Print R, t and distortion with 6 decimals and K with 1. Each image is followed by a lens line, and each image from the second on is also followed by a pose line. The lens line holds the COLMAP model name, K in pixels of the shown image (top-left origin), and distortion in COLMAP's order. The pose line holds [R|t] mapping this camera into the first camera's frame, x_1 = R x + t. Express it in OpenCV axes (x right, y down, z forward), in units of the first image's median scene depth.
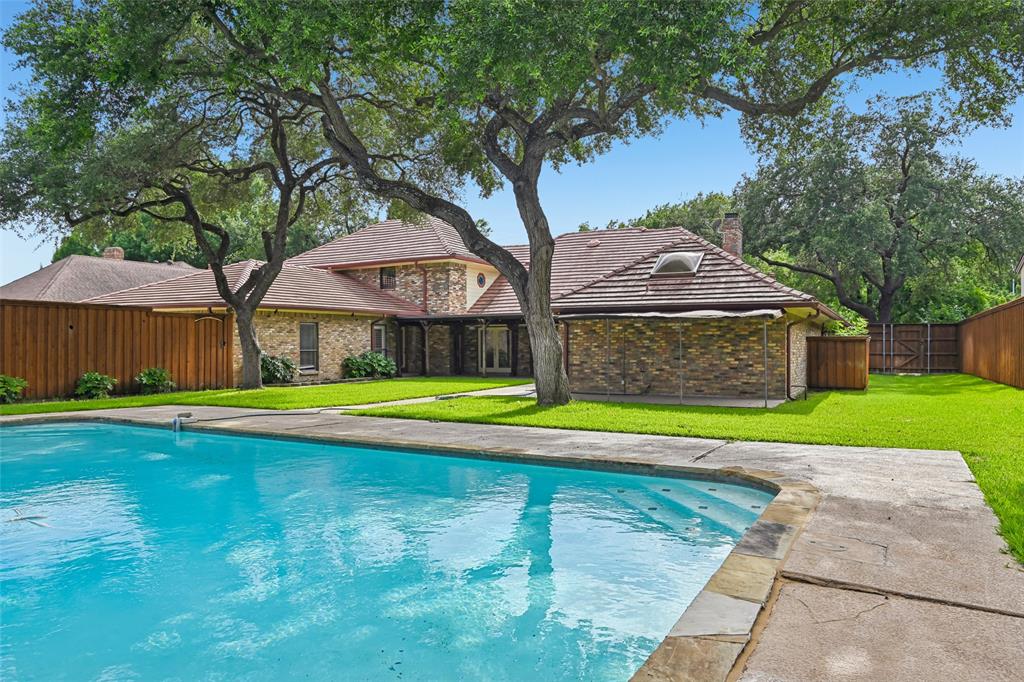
lens RADIAL K [[681.3, 0, 510.0], [0, 681.3, 340.1], [0, 0, 1]] dist [-0.006743, -0.006249]
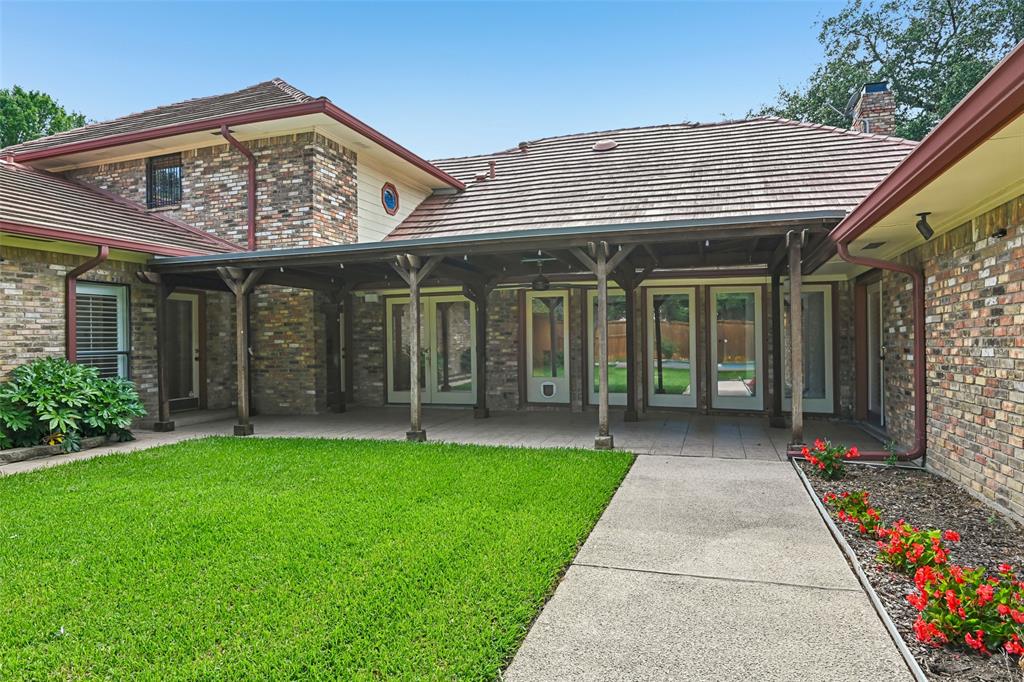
lens RADIAL K [[612.4, 0, 516.7], [0, 612.4, 339.6], [0, 0, 1]] dist [0.001006, -0.000737]
pose [[0.982162, -0.008889, 0.187824, -0.063883], [0.008100, 0.999955, 0.004966, 0.010855], [-0.187860, -0.003356, 0.982190, 0.997261]]
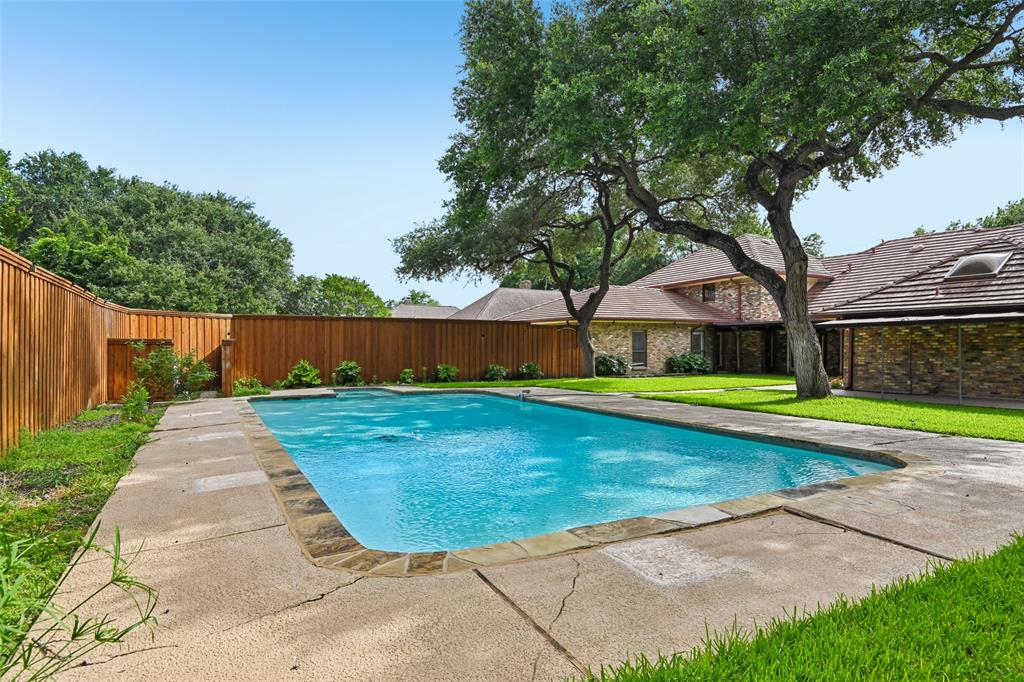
lens RADIAL K [[556.1, 0, 515.9], [0, 556.1, 345.2], [0, 0, 1]] dist [-0.004399, -0.003955]
pose [[0.844082, -0.001360, -0.536213, 0.107650], [0.002433, 0.999996, 0.001294, 0.001870], [0.536209, -0.002397, 0.844082, -0.049137]]
